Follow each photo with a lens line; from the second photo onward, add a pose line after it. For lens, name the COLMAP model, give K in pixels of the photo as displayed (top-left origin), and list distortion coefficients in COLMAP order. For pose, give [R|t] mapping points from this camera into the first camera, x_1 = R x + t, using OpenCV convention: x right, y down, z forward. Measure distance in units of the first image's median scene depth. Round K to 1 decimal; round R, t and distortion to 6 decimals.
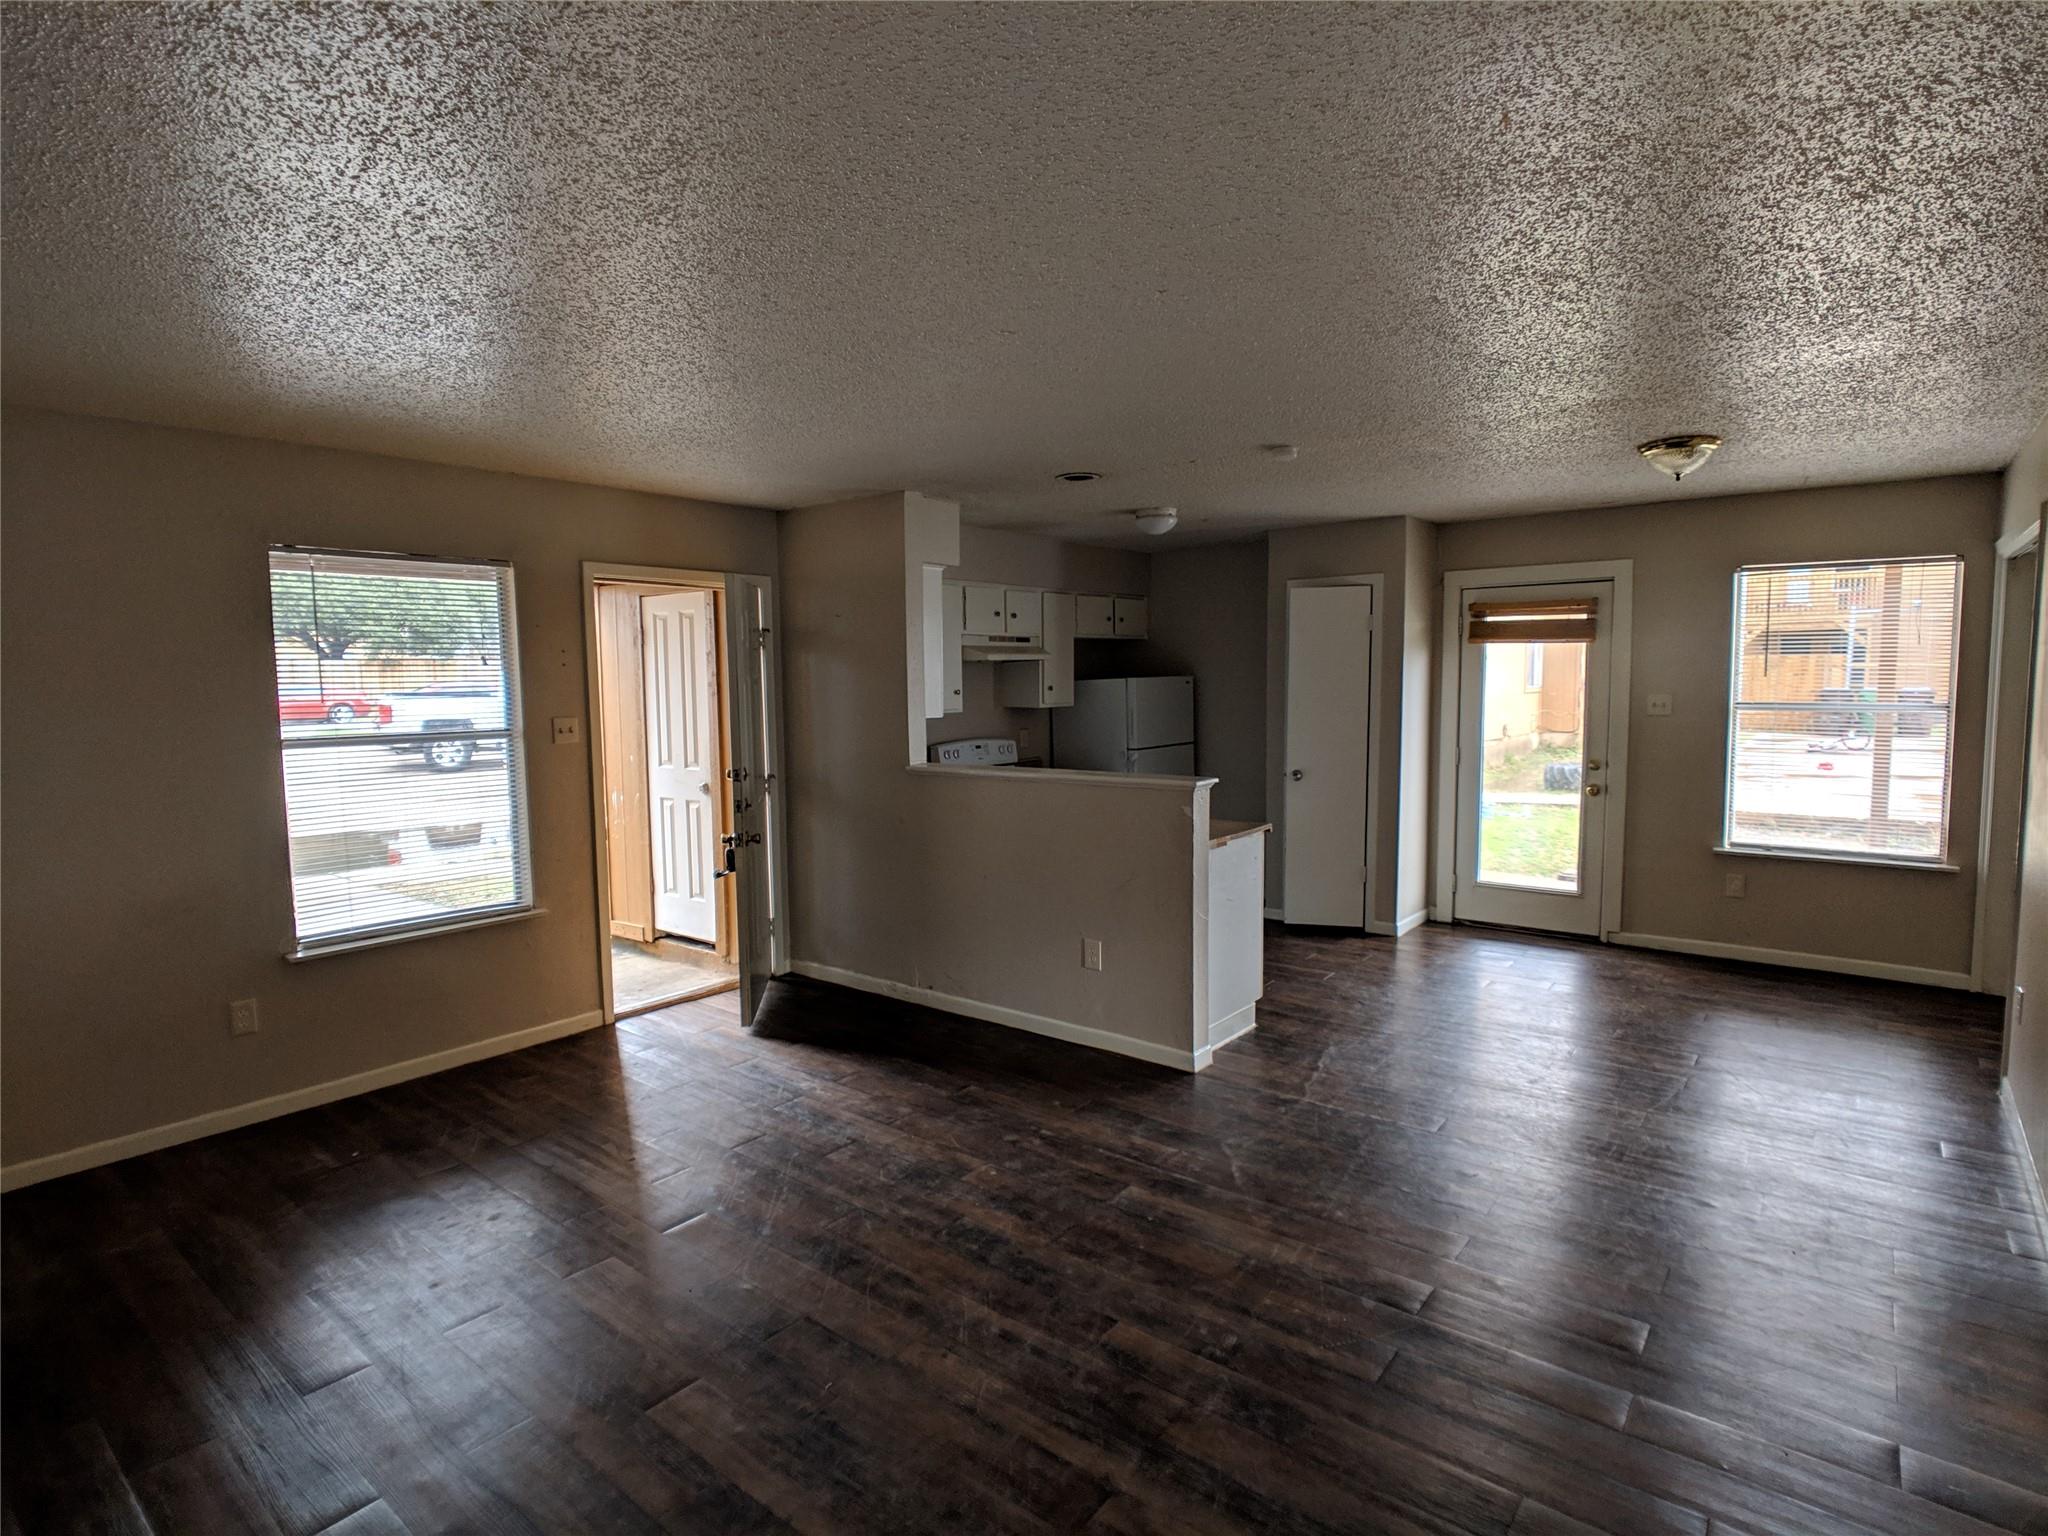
lens RADIAL K [[1048.7, 0, 1024.0], [0, 1048.7, 768.0], [0, 0, 1]] dist [0.000382, -0.000055]
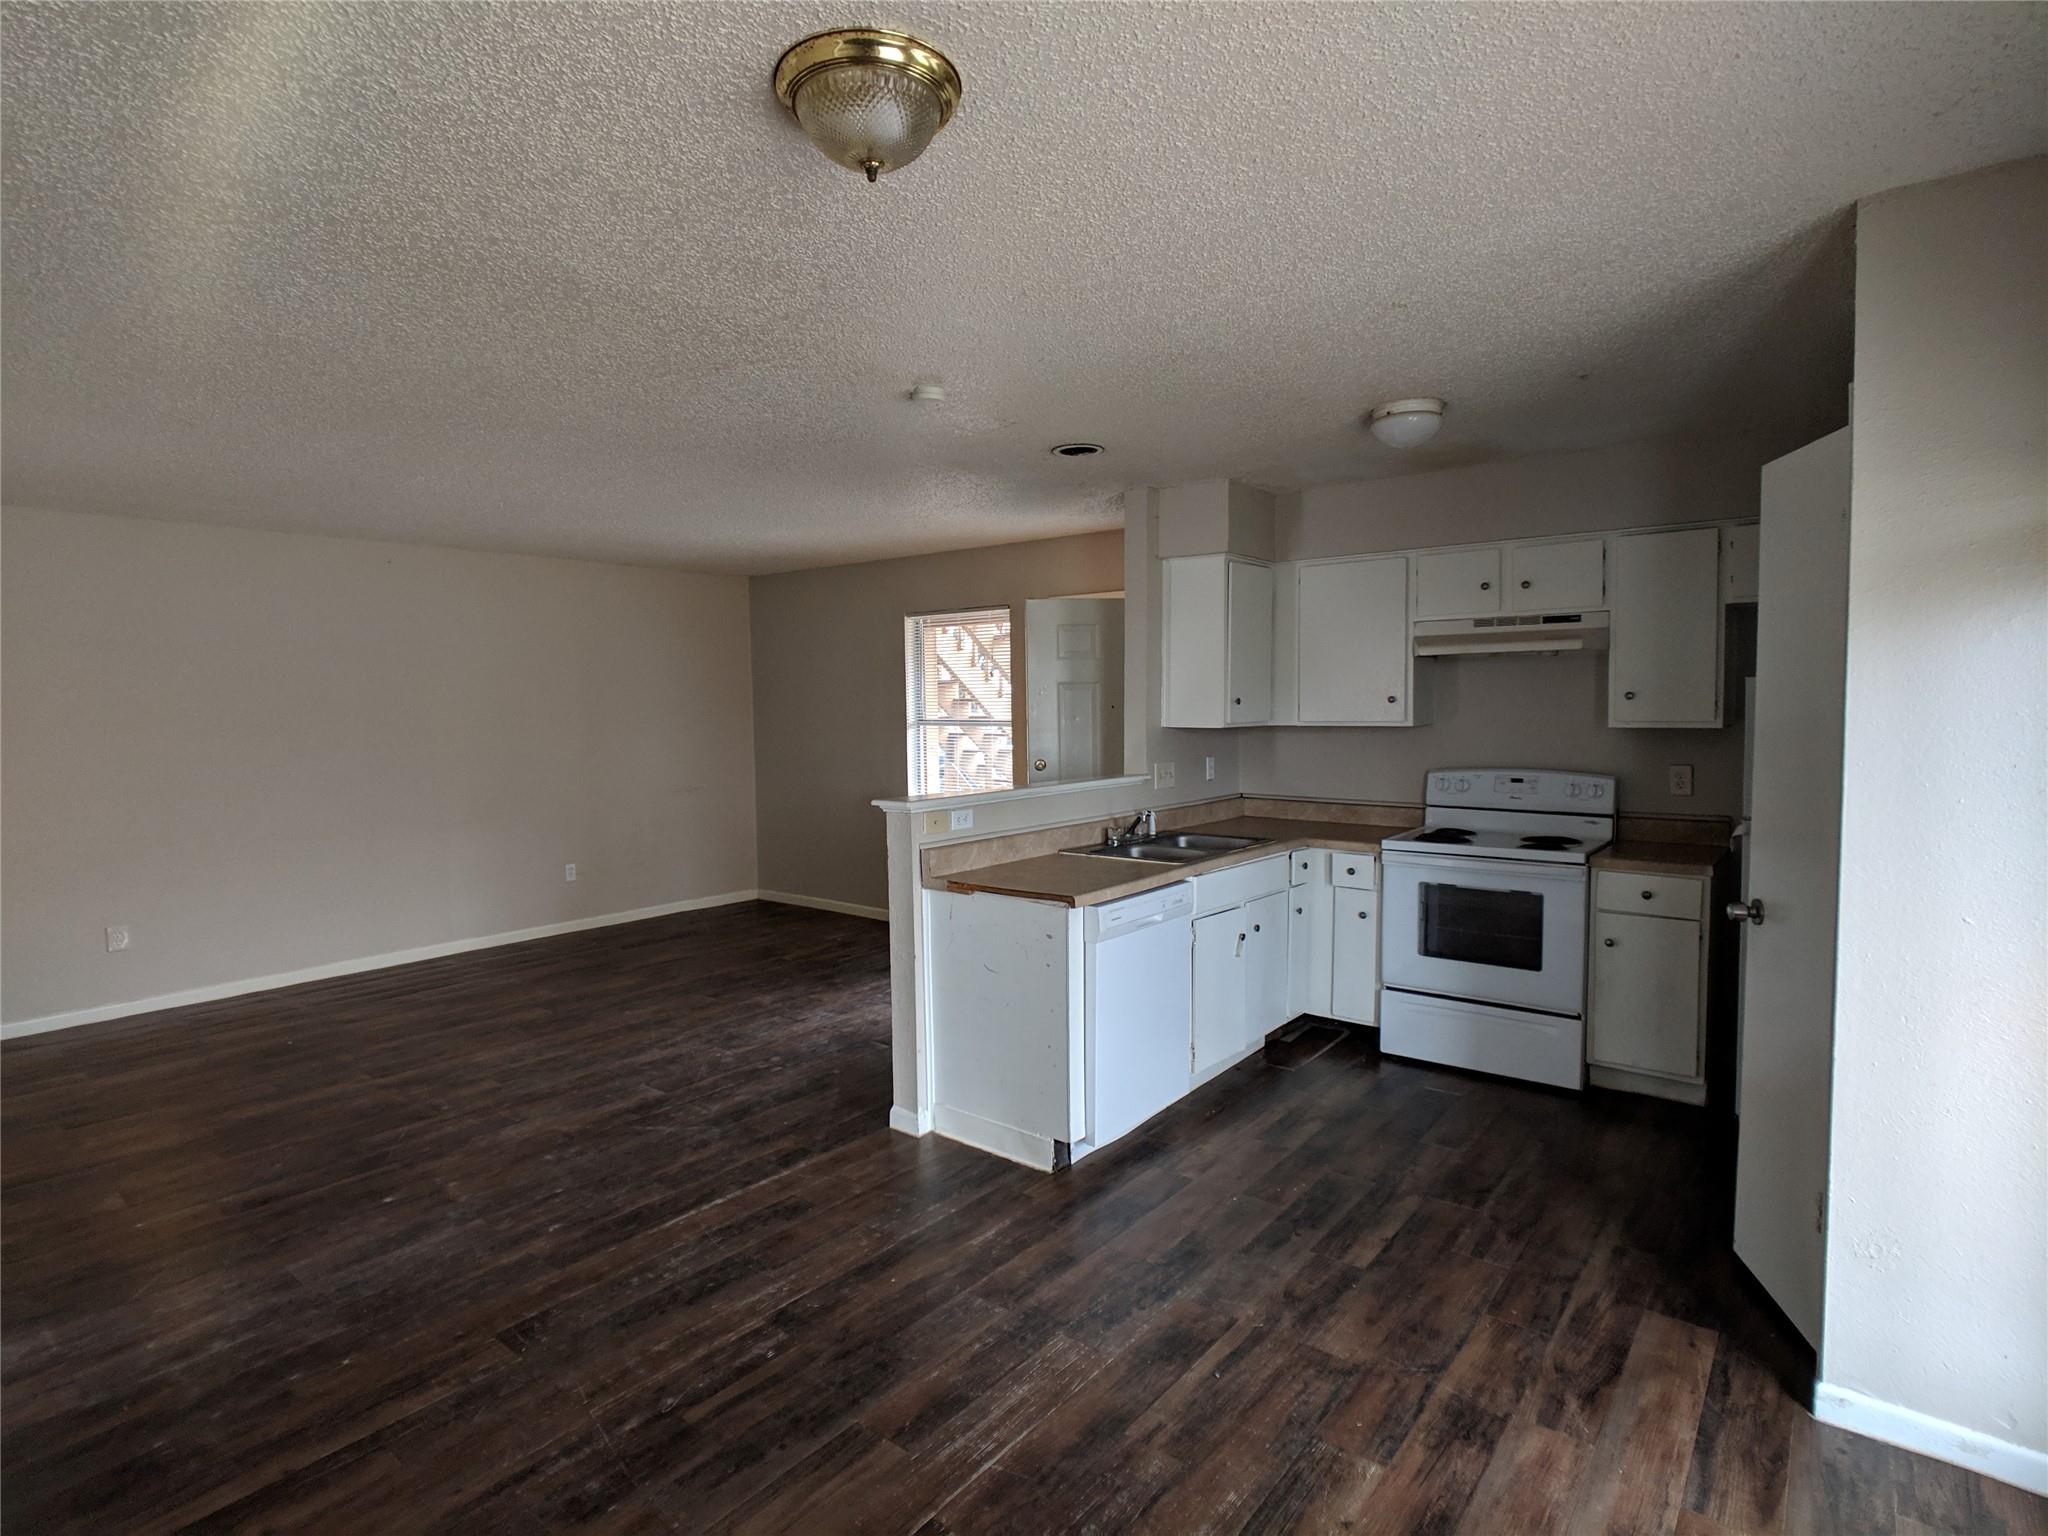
lens RADIAL K [[1048.7, 0, 1024.0], [0, 1048.7, 768.0], [0, 0, 1]] dist [0.000382, -0.000055]
pose [[-0.007476, 0.075648, -0.997107, 1.272953], [-0.065014, 0.994988, 0.075975, -0.116580], [0.997856, 0.065394, -0.002520, 1.336676]]
